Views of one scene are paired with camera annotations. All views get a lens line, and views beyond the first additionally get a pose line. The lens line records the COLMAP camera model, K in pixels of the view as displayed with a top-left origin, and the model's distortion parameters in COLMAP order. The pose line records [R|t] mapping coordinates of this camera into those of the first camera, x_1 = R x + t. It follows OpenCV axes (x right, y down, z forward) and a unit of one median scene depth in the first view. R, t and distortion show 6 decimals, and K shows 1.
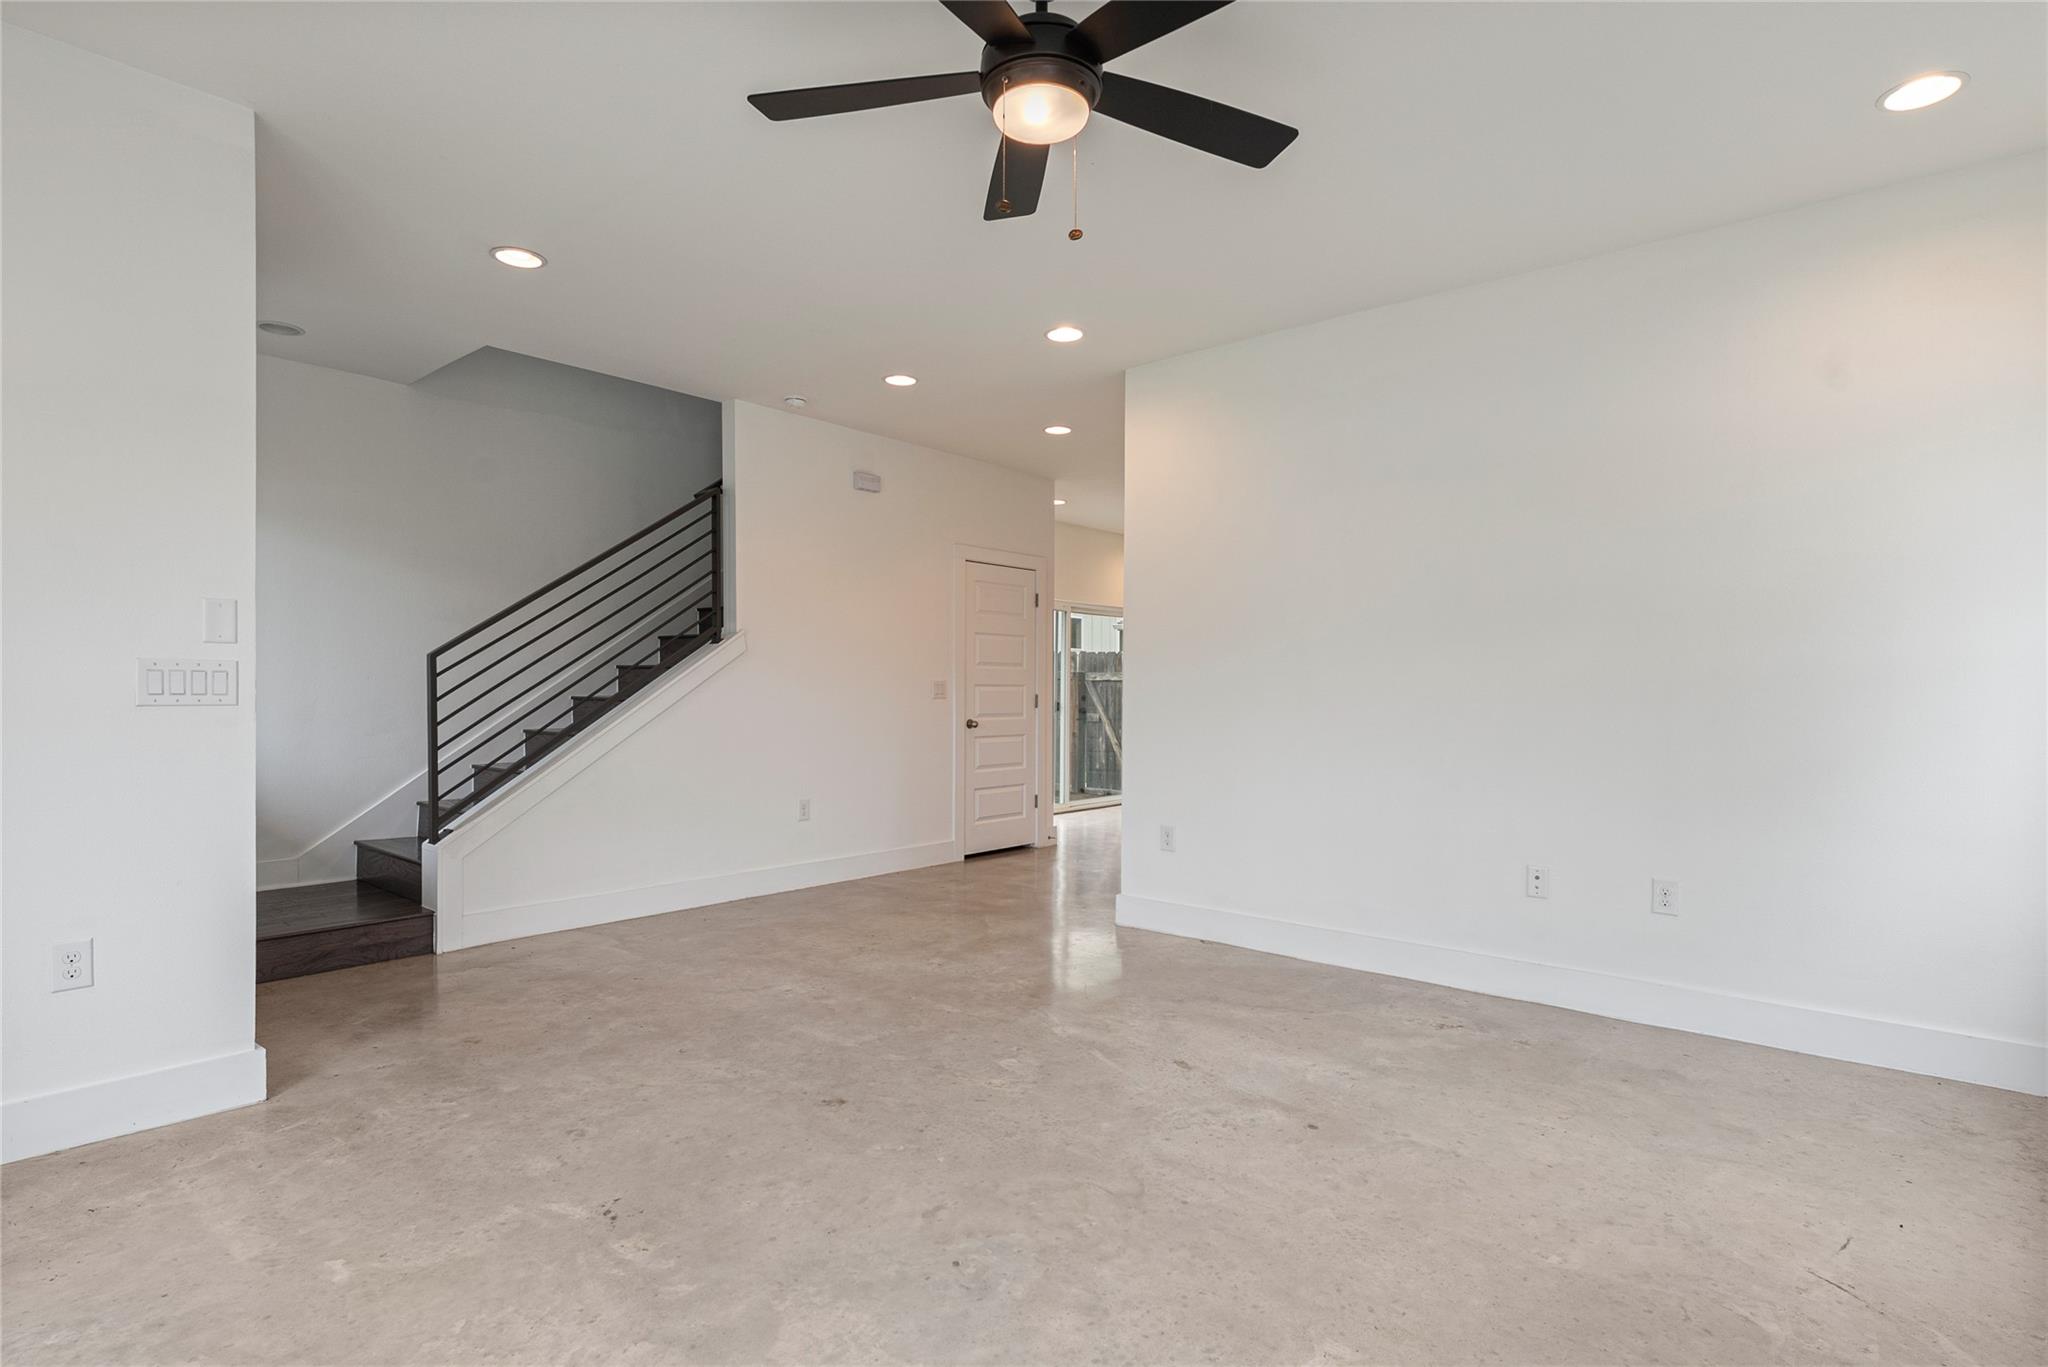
lens RADIAL K [[1040.2, 0, 1024.0], [0, 1040.2, 683.5], [0, 0, 1]] dist [0.001586, 0.000980]
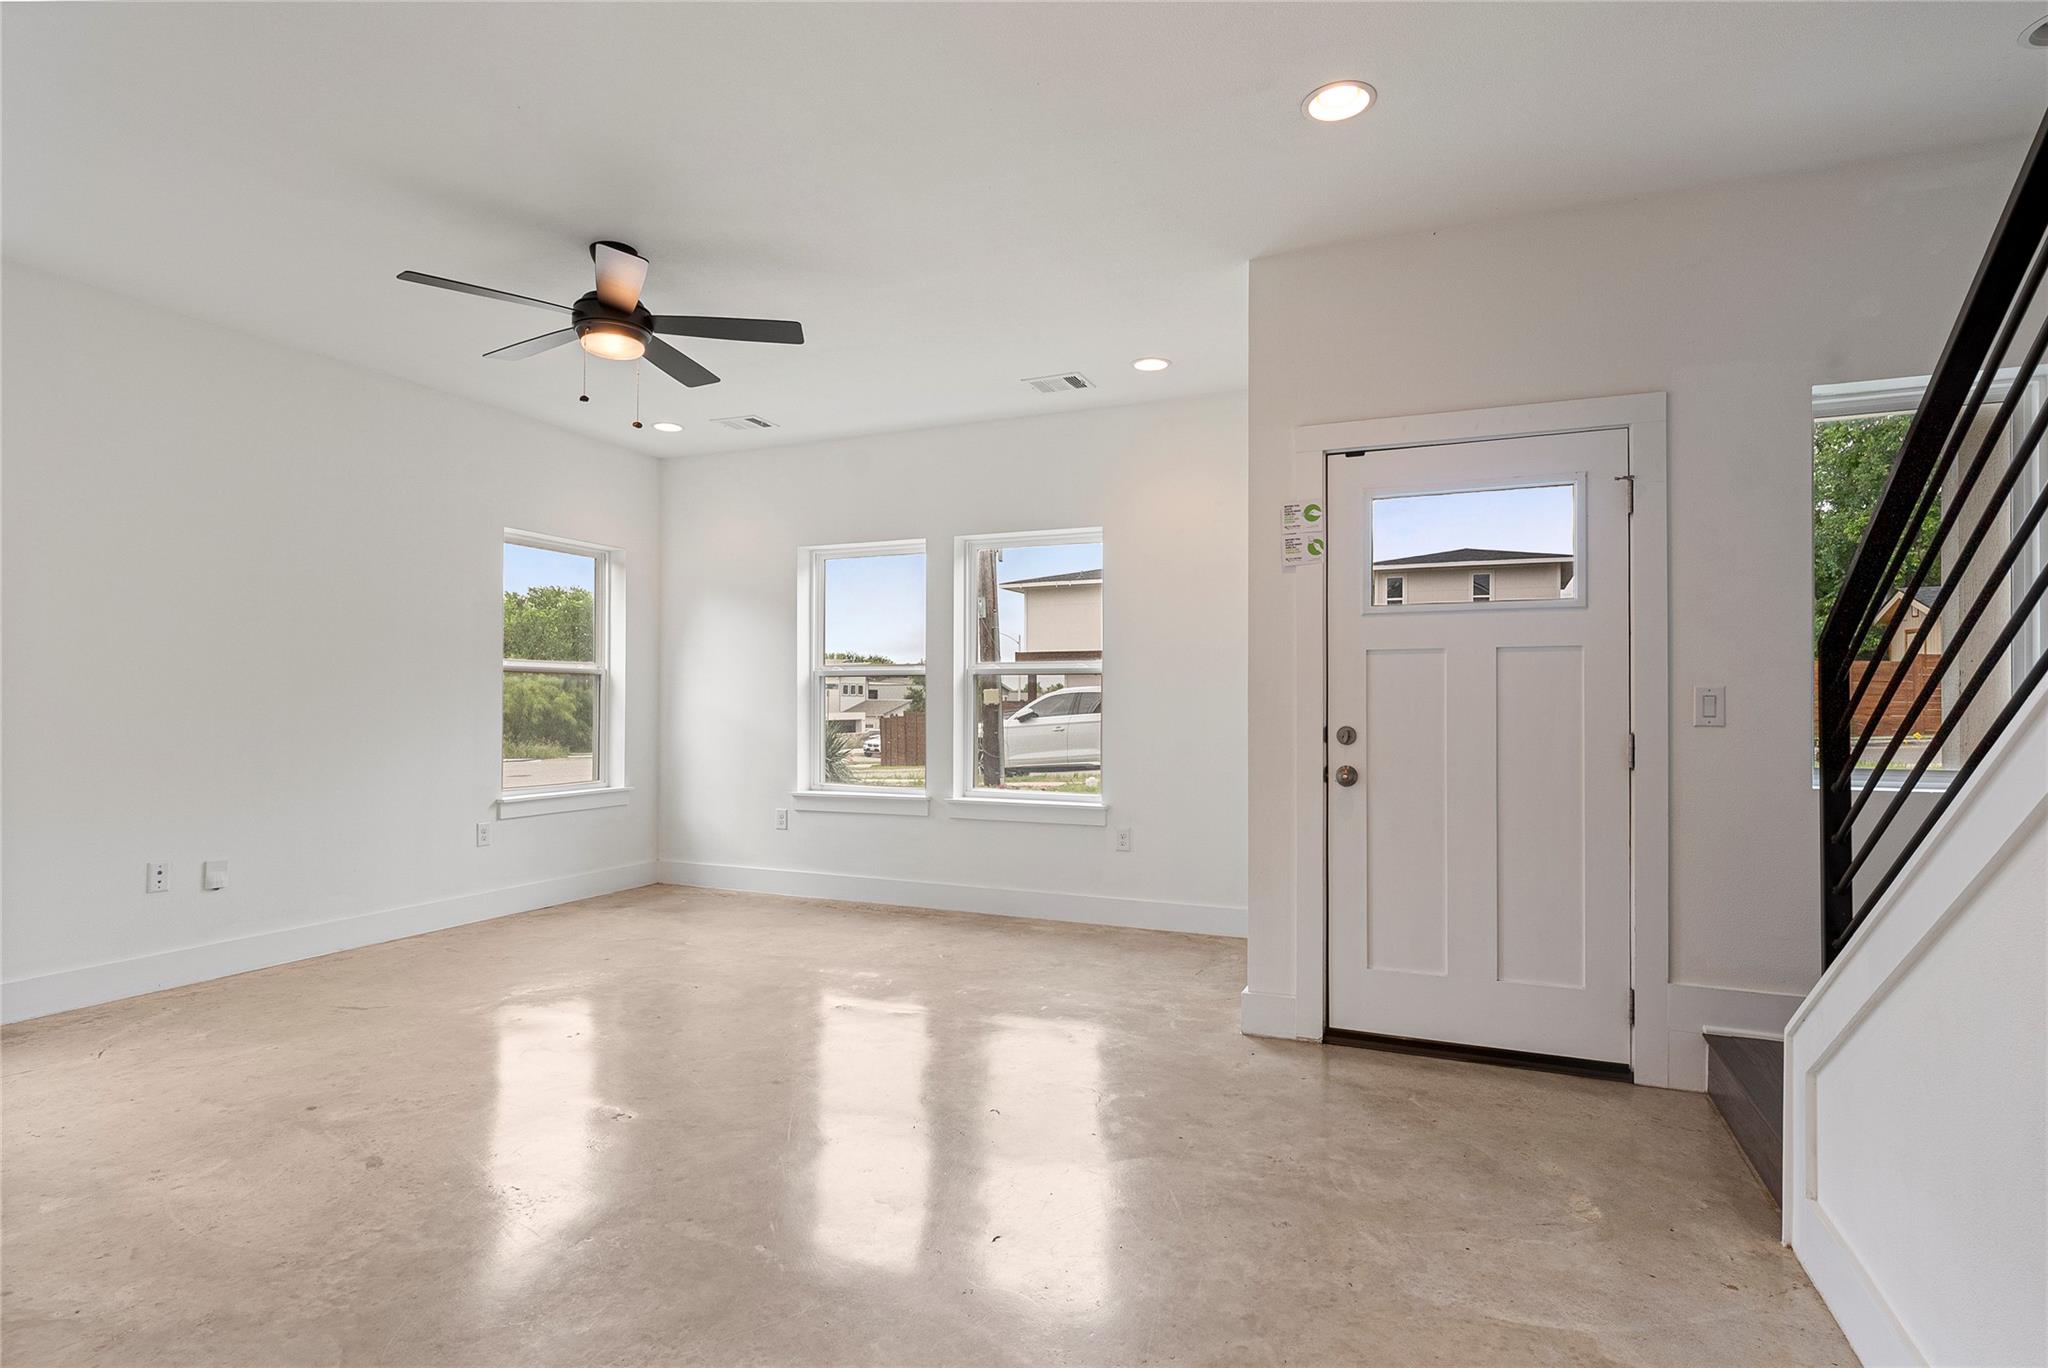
lens RADIAL K [[1040.2, 0, 1024.0], [0, 1040.2, 684.0], [0, 0, 1]] dist [0.001586, 0.000980]
pose [[-0.956440, -0.015539, -0.291514, -0.089299], [-0.007783, 0.999585, -0.027746, 0.012033], [0.291824, -0.024268, -0.956164, 1.922115]]
